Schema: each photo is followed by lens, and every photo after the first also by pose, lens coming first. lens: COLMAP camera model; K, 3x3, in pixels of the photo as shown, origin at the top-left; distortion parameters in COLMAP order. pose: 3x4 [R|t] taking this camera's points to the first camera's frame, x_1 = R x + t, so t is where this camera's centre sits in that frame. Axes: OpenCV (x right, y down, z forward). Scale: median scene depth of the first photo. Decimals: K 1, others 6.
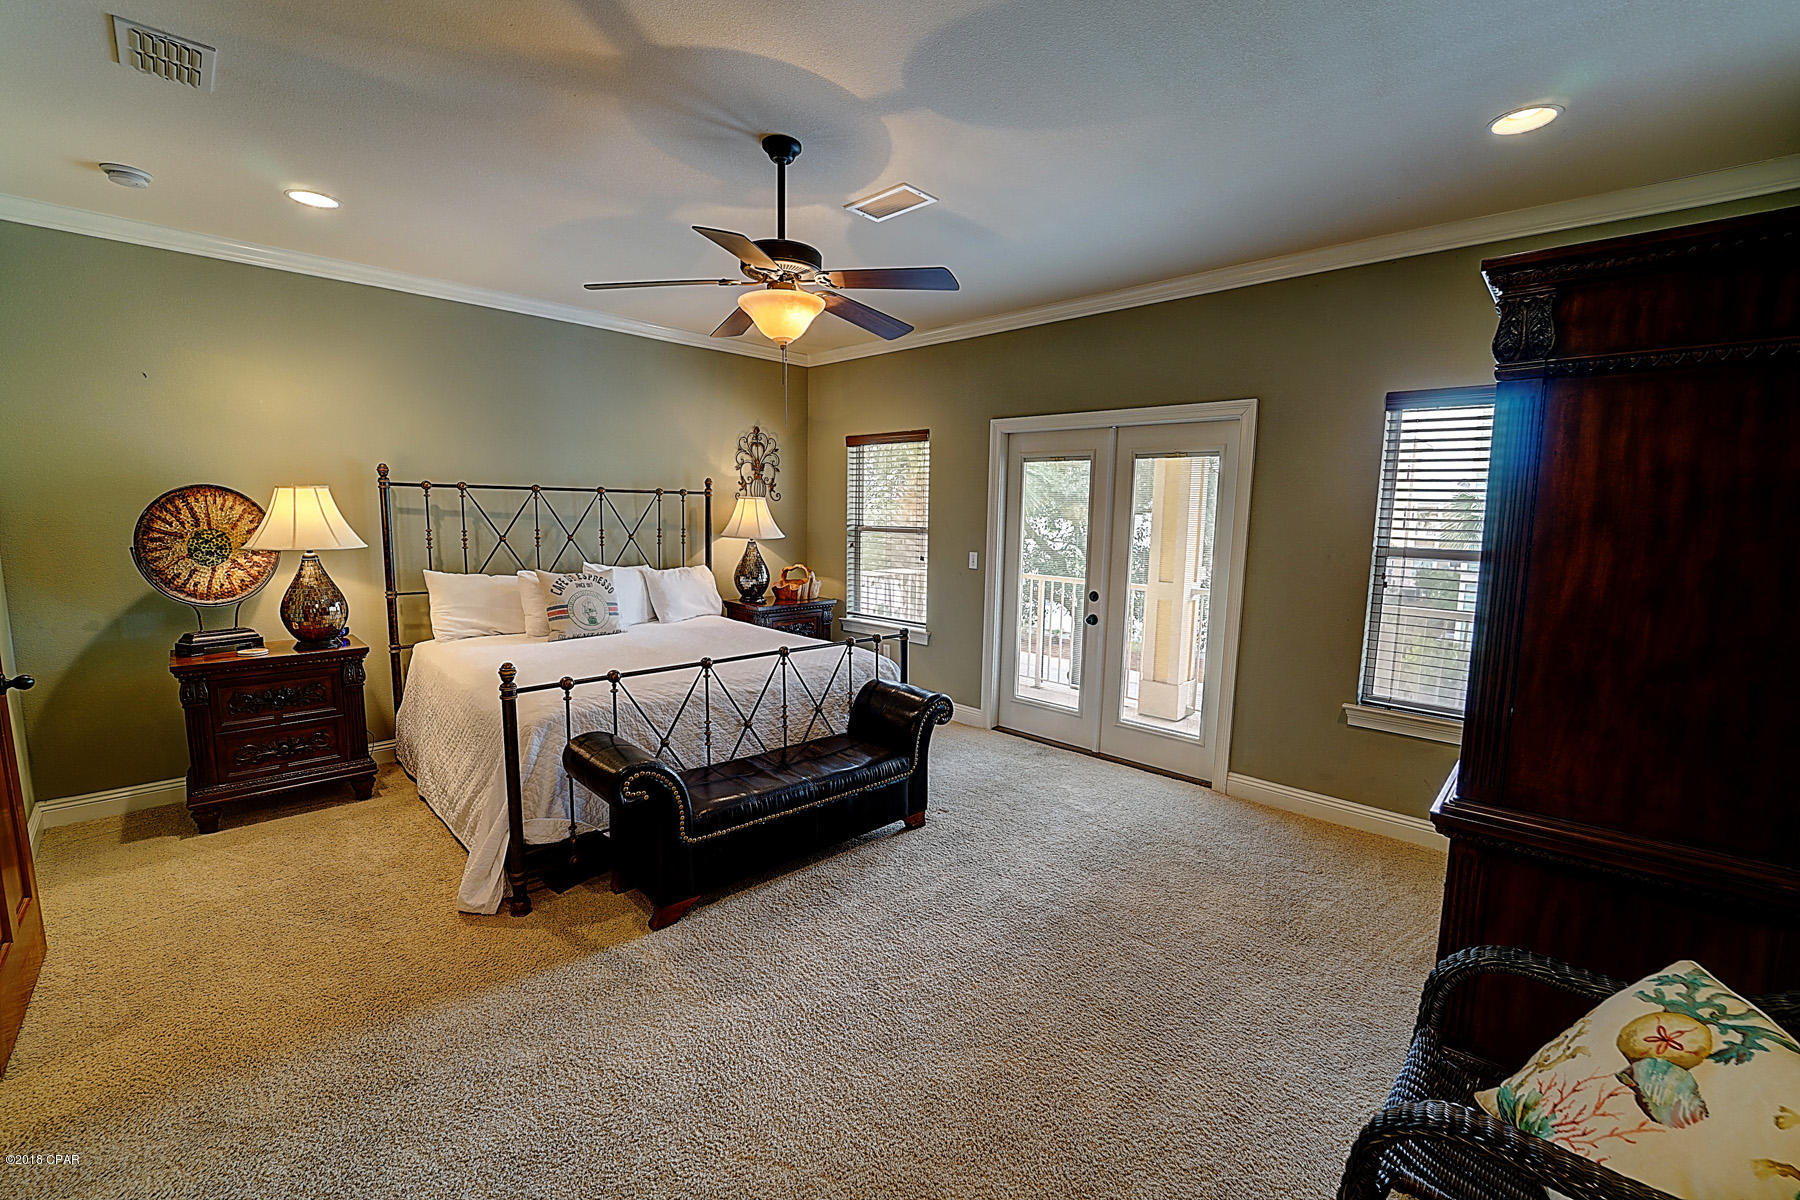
lens RADIAL K [[737.0, 0, 905.4], [0, 737.0, 602.4], [0, 0, 1]] dist [-0.029654, 0.004673]
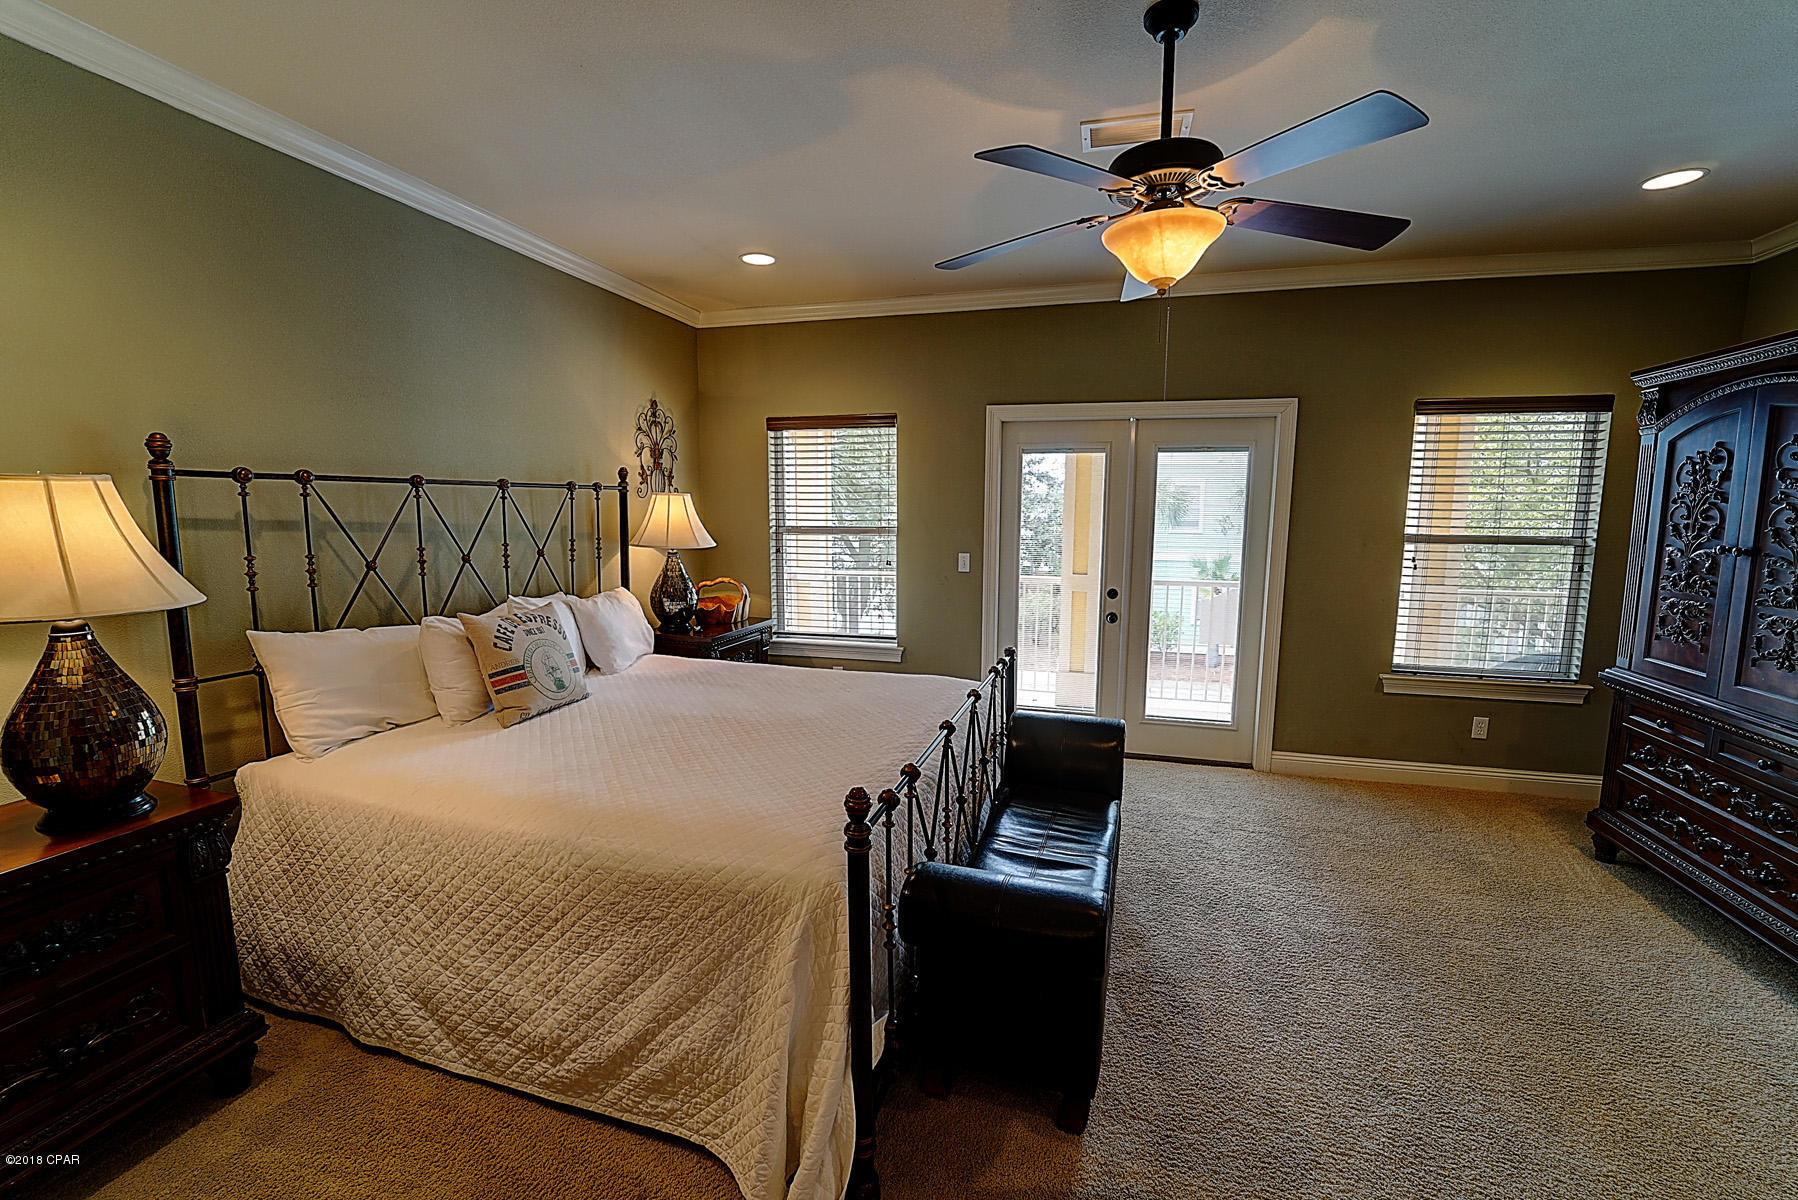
lens RADIAL K [[736.2, 0, 904.3], [0, 736.2, 602.4], [0, 0, 1]] dist [-0.029654, 0.004673]
pose [[0.882920, -0.074794, 0.463527, -0.432553], [0.070152, 0.997163, 0.027275, -0.042109], [-0.464252, 0.008435, 0.885663, 0.268591]]
